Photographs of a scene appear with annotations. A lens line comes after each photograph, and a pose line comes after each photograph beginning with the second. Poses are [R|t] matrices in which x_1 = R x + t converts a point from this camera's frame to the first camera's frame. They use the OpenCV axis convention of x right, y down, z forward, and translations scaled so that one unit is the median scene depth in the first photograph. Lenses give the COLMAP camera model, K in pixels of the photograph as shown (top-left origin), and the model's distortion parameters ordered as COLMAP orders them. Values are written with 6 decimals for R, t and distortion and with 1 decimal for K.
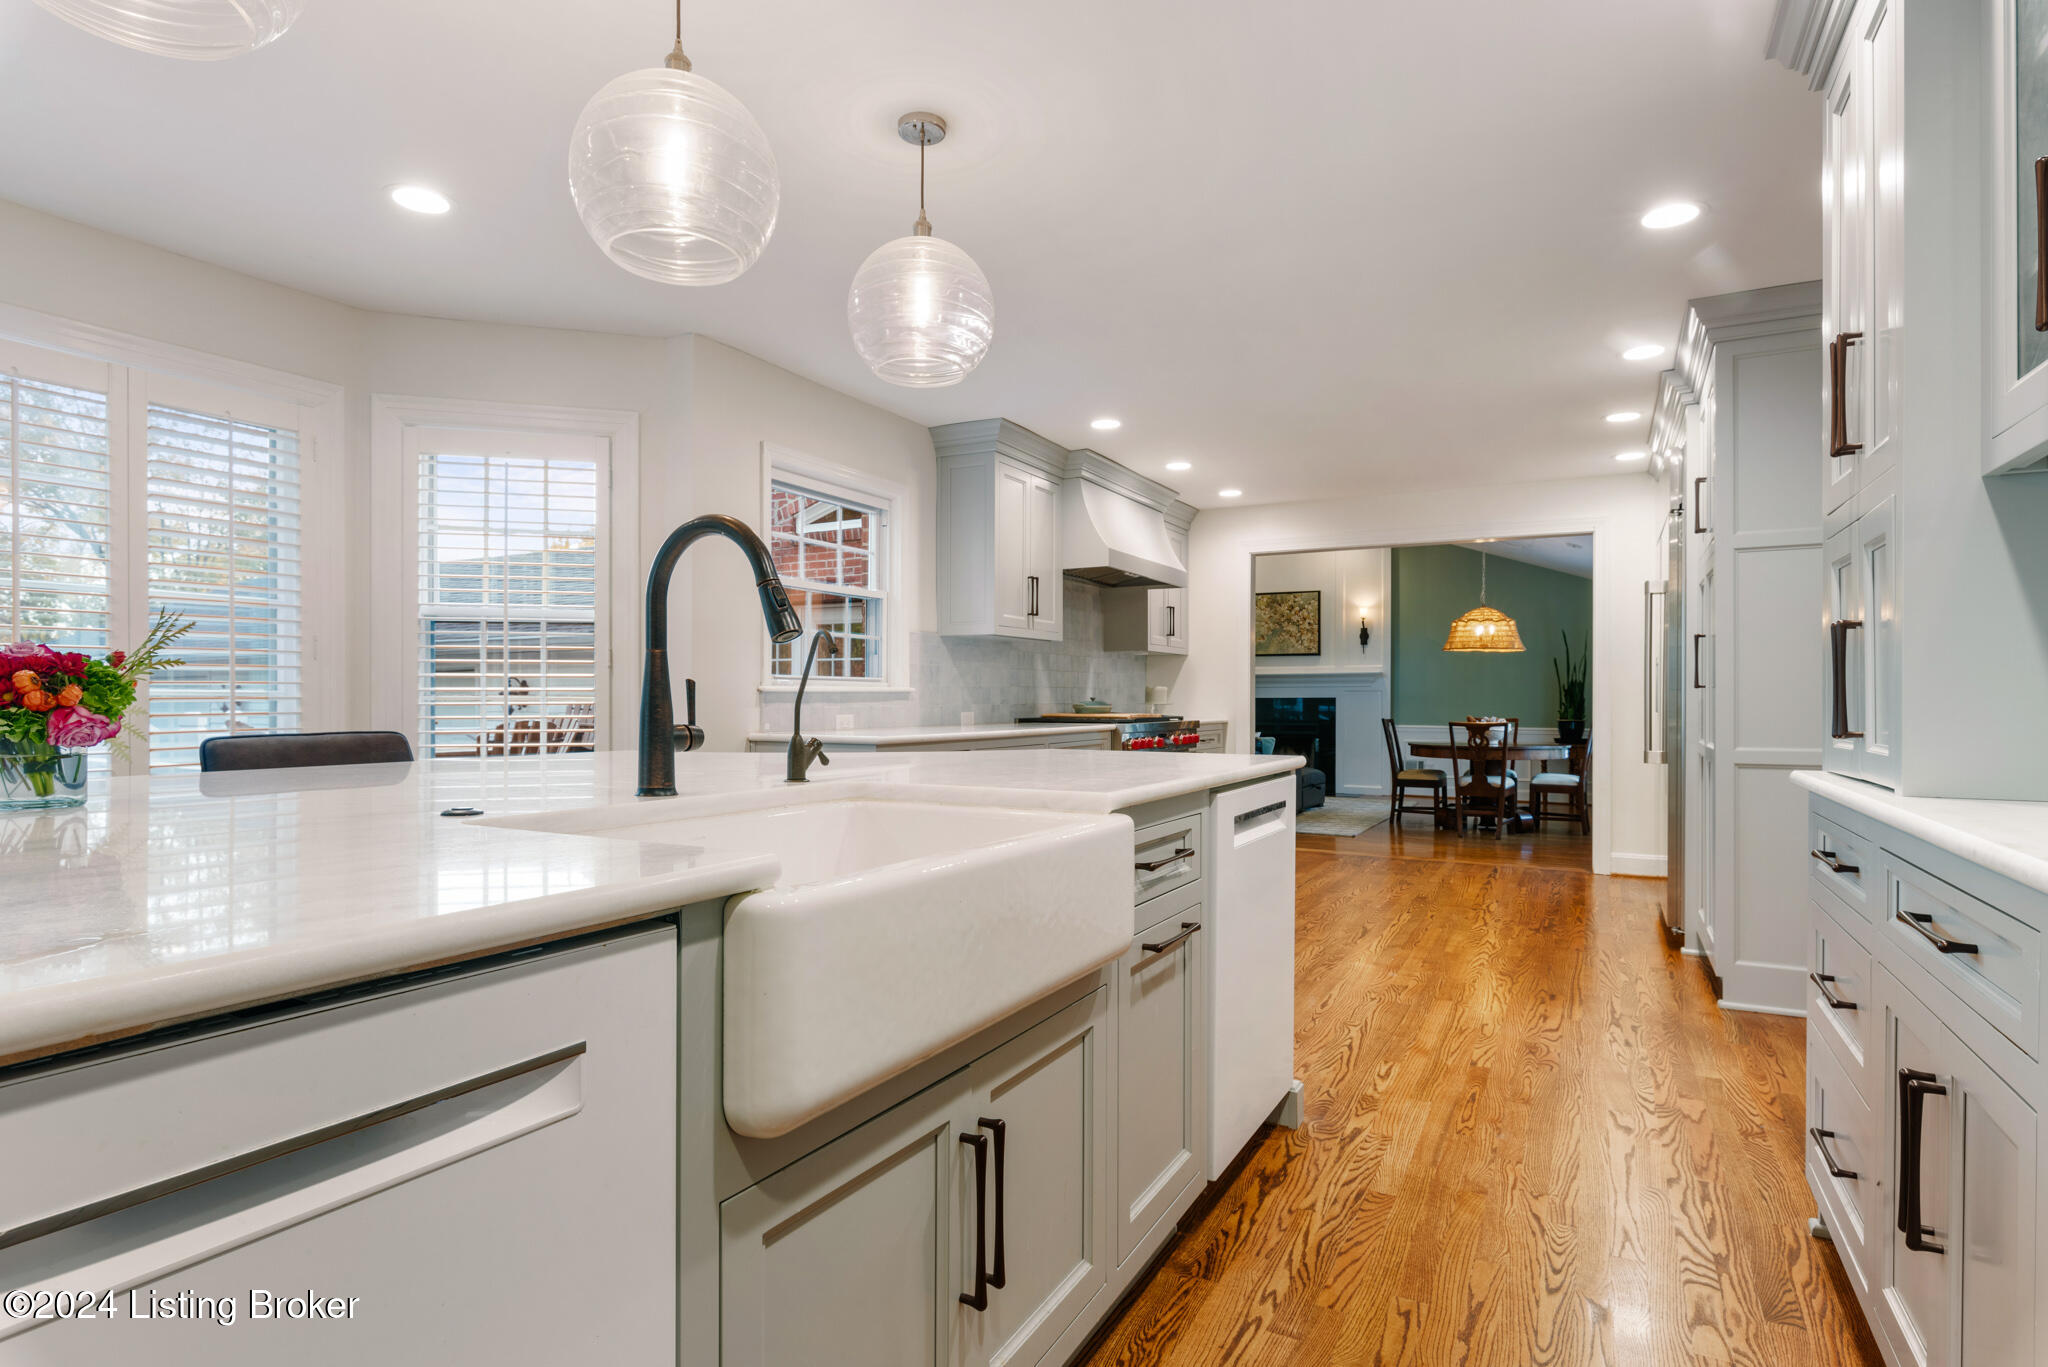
lens RADIAL K [[1060.2, 0, 1018.1], [0, 1060.2, 697.6], [0, 0, 1]] dist [-0.009747, -0.001287]
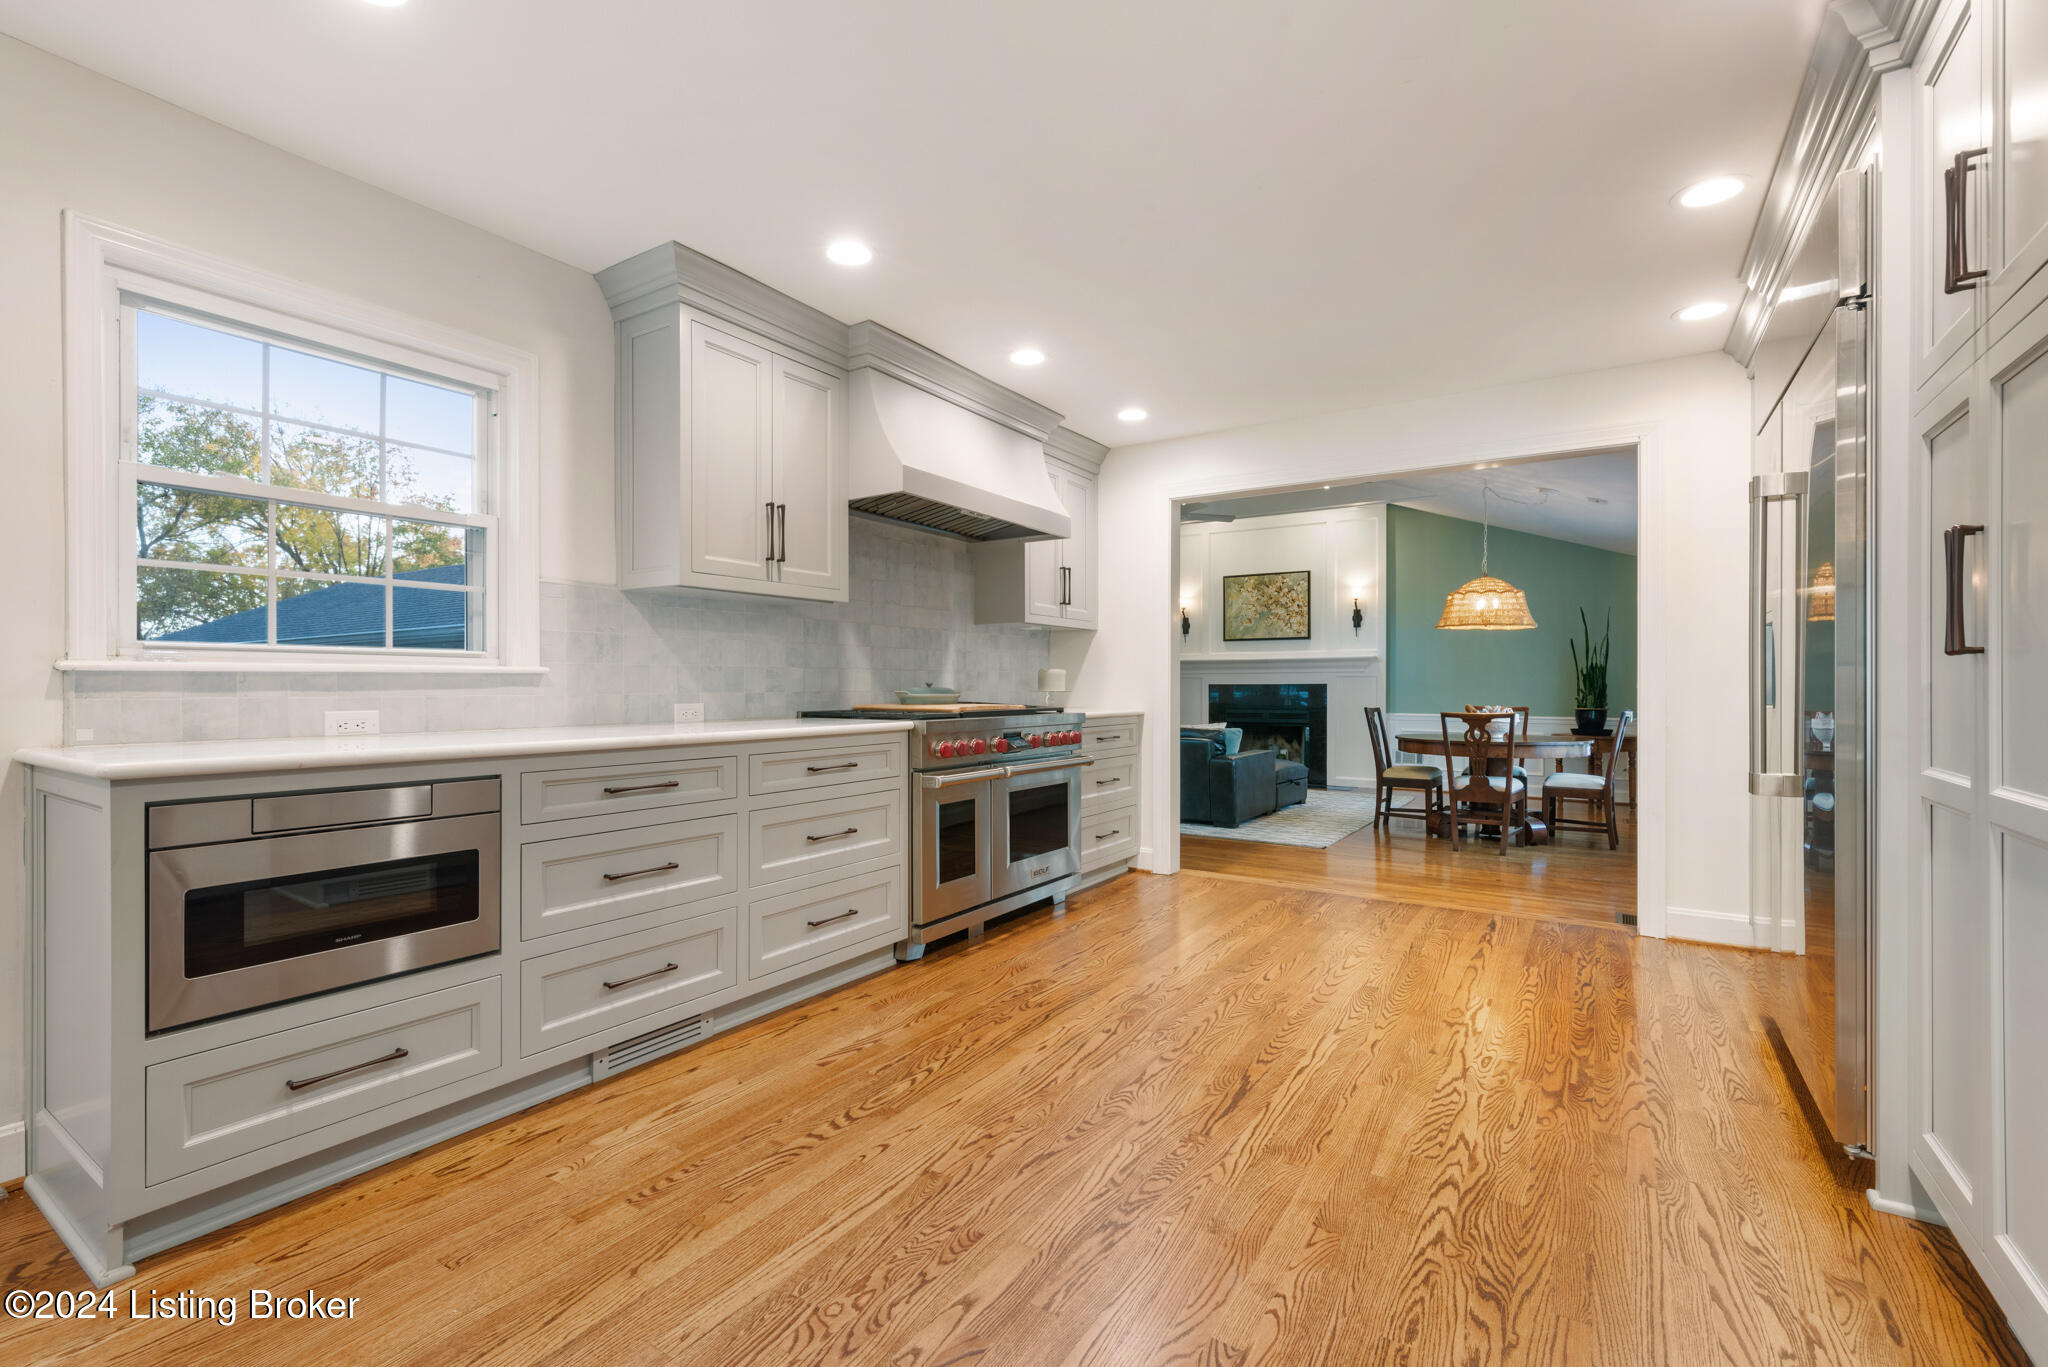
lens RADIAL K [[891.8, 0, 1023.4], [0, 891.8, 682.4], [0, 0, 1]] dist [-0.000771, 0.001668]
pose [[0.997120, -0.001558, -0.075822, 0.157324], [0.001326, 0.999994, -0.003113, 0.001402], [0.075826, 0.003003, 0.997117, 0.326064]]
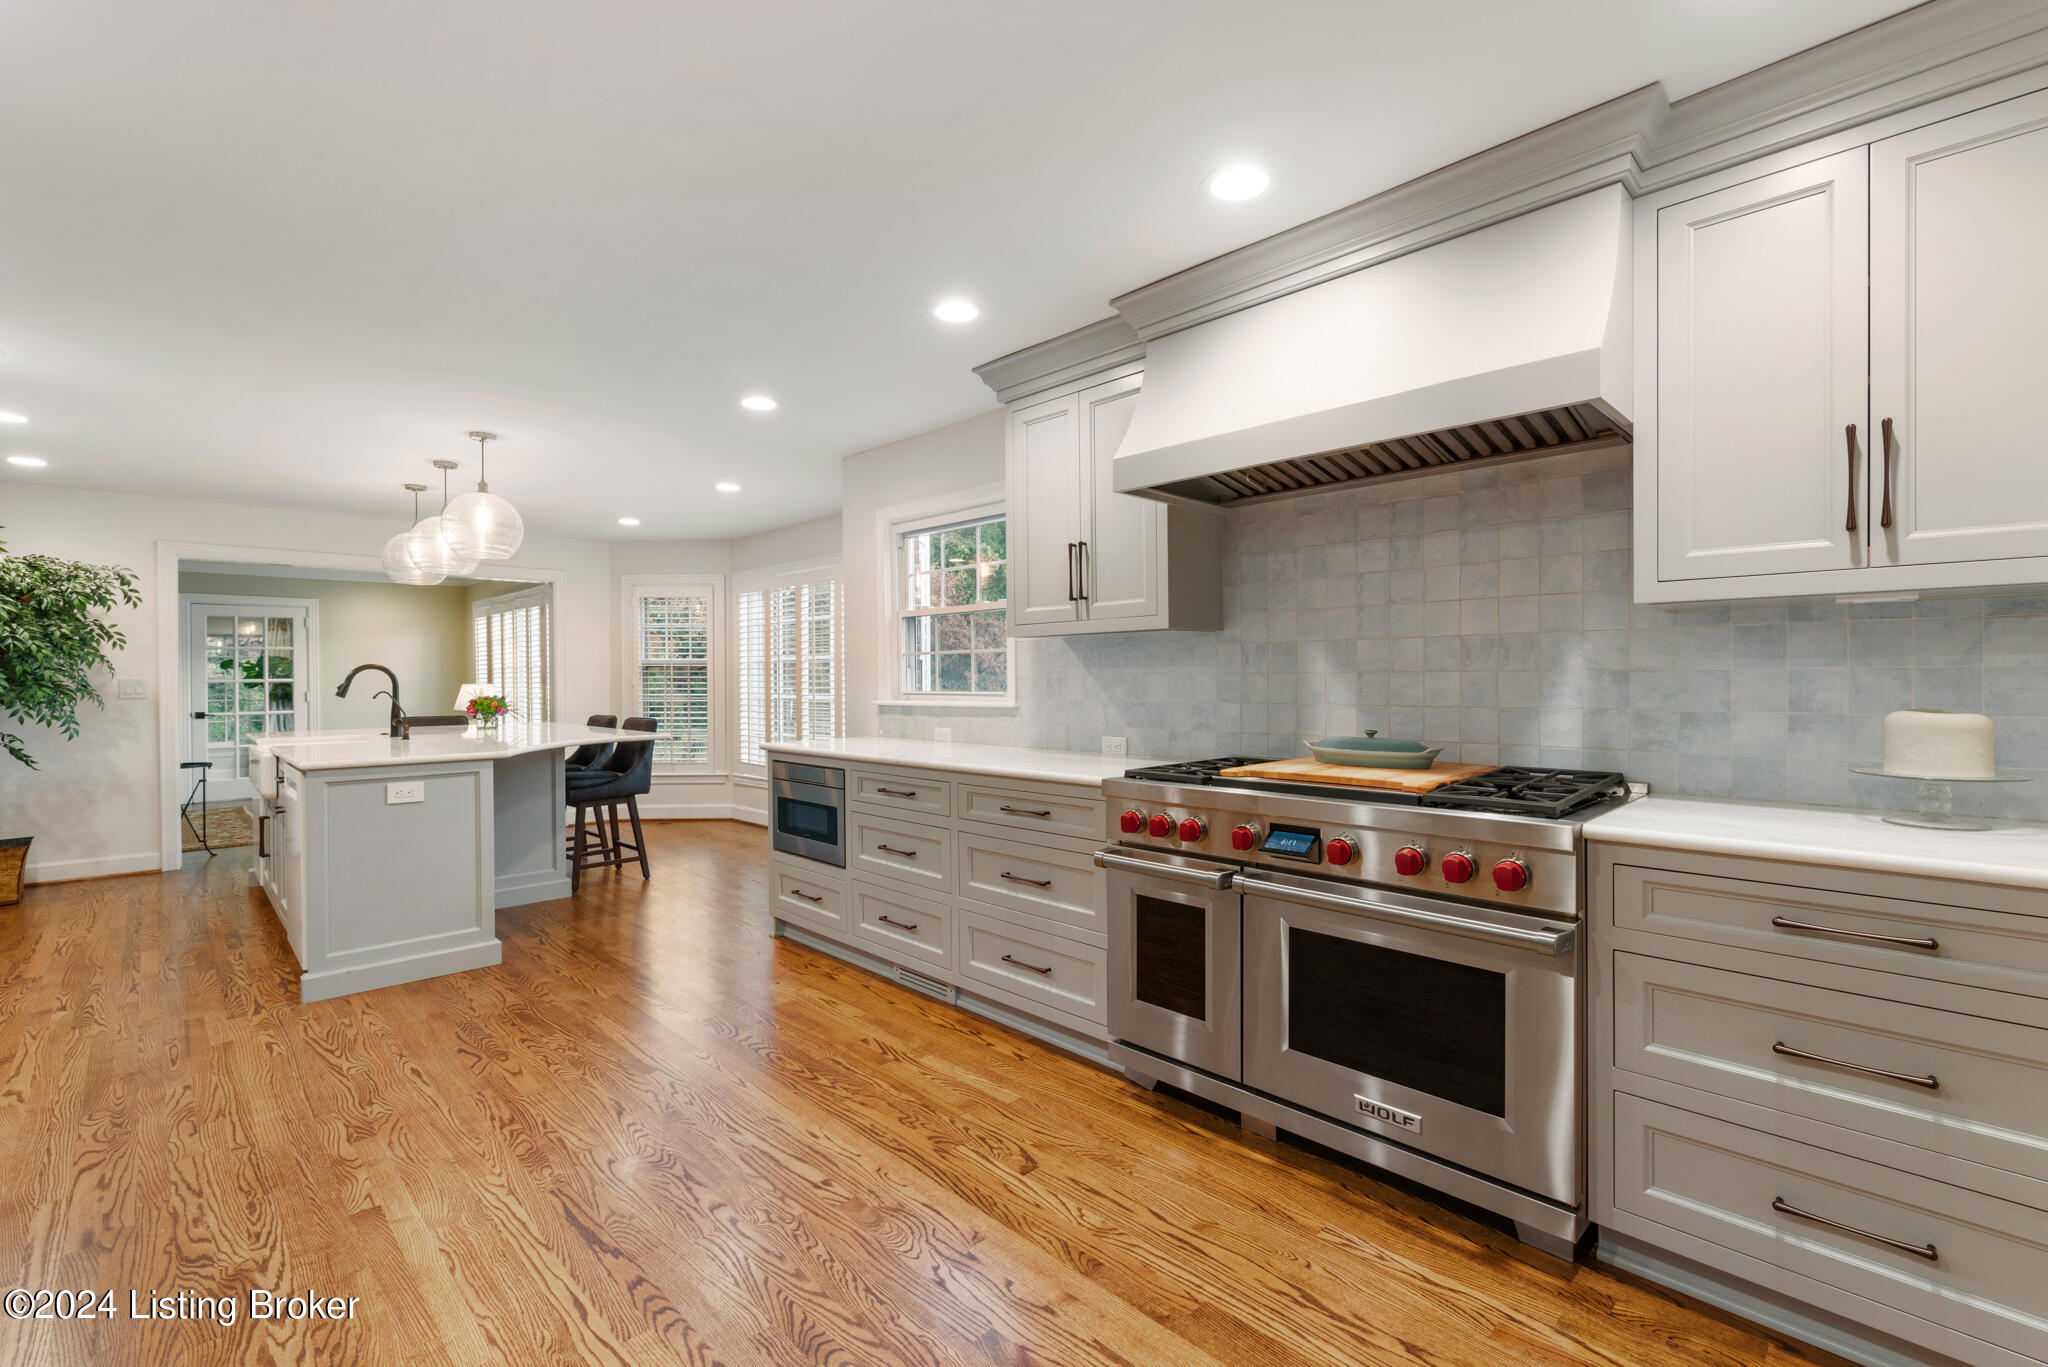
lens RADIAL K [[891.8, 0, 1016.9], [0, 891.8, 676.8], [0, 0, 1]] dist [-0.000771, 0.001668]
pose [[-0.294068, 0.001898, -0.955783, 0.417415], [0.006986, 0.999976, -0.000164, -0.021103], [0.955759, -0.006725, -0.294074, 0.828104]]
